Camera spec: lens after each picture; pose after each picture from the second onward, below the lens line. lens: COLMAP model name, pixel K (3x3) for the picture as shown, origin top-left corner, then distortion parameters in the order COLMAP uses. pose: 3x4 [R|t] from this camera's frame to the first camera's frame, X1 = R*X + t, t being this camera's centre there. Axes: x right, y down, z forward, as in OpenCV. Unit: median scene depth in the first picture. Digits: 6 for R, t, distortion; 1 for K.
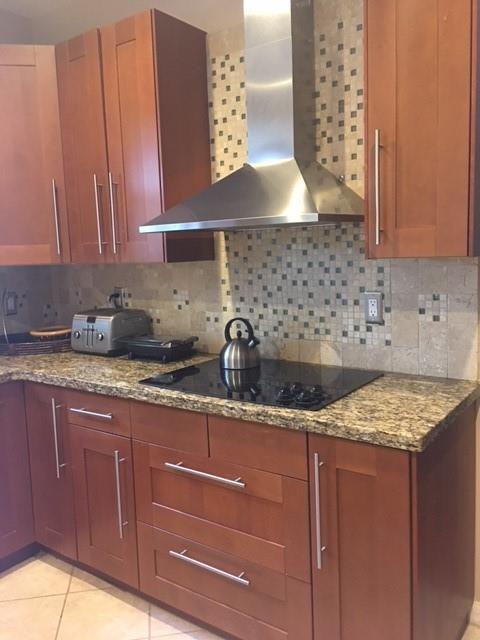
lens RADIAL K [[544.9, 0, 244.6], [0, 544.9, 317.4], [0, 0, 1]] dist [0.057974, -0.036364]
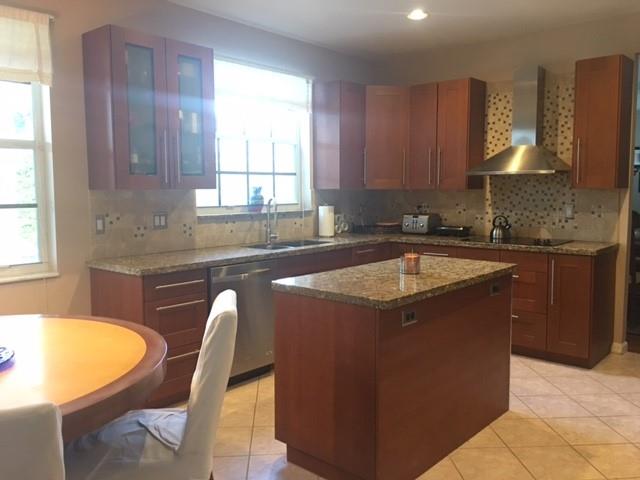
lens RADIAL K [[544.9, 0, 318.2], [0, 544.9, 236.8], [0, 0, 1]] dist [0.057974, -0.036364]
pose [[0.994635, 0.038731, -0.095927, -0.521083], [-0.042150, 0.998537, -0.033874, 0.189769], [0.094474, 0.037736, 0.994812, -1.225980]]
